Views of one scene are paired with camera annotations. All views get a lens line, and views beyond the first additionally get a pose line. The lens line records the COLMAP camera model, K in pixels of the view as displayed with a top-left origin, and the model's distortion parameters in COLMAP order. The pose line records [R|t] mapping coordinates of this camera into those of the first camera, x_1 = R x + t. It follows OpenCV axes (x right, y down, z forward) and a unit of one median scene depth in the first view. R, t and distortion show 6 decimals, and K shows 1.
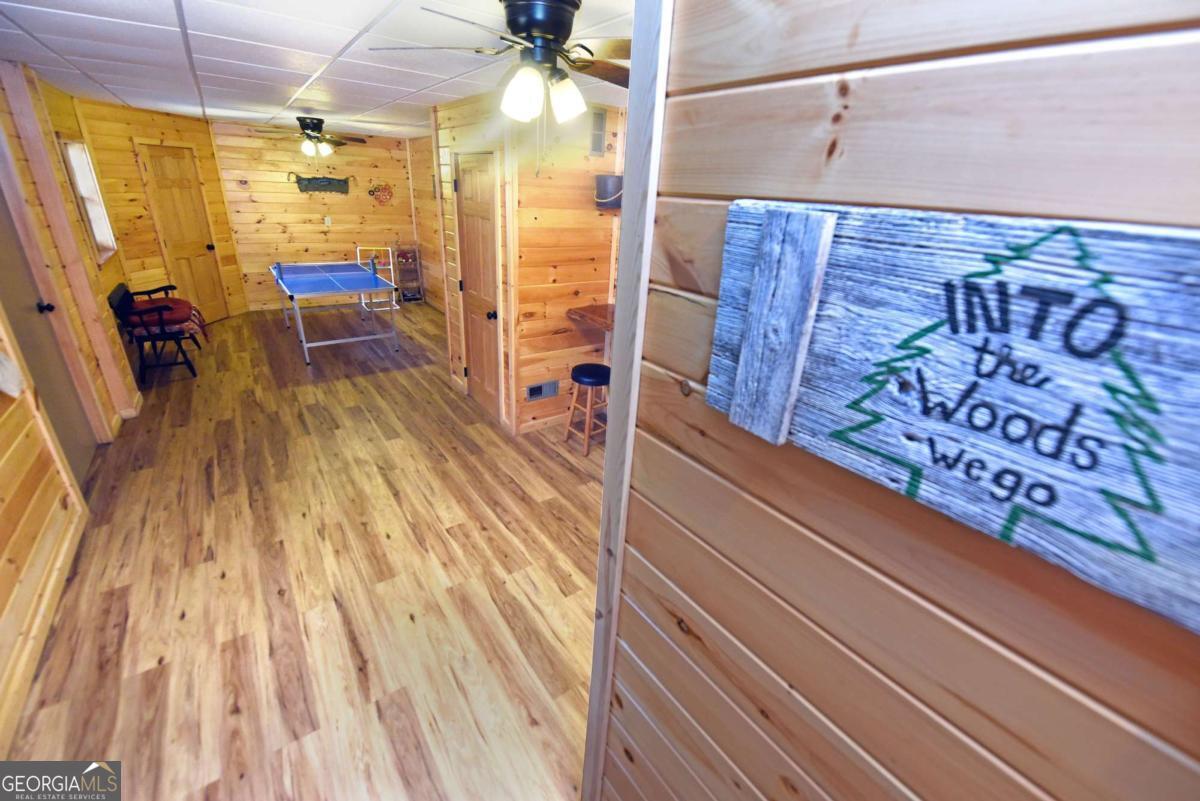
lens RADIAL K [[479.6, 0, 605.1], [0, 479.6, 396.1], [0, 0, 1]] dist [-0.015846, -0.002155]
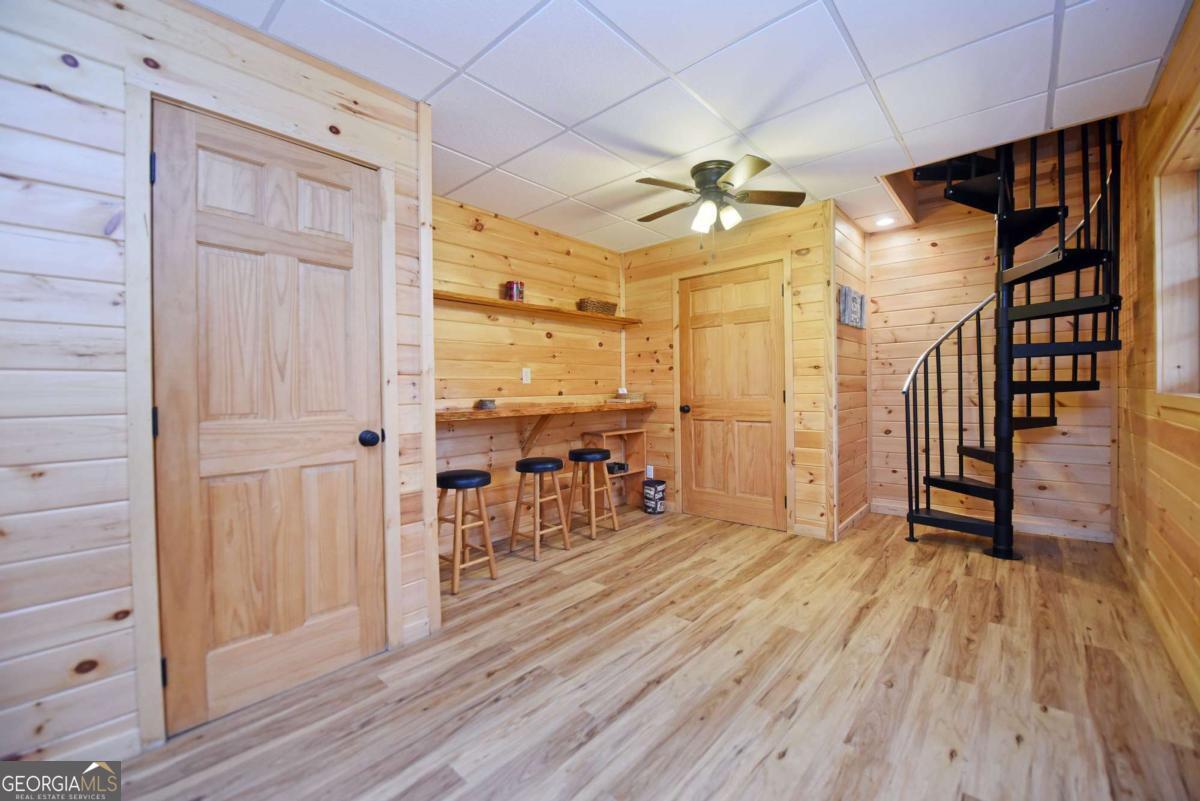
lens RADIAL K [[479.6, 0, 606.3], [0, 479.6, 397.6], [0, 0, 1]] dist [-0.015846, -0.002155]
pose [[-0.204166, -0.074300, 0.976113, -0.764126], [0.387559, 0.909511, 0.150293, -0.178385], [-0.898952, 0.408986, -0.156896, 0.786662]]
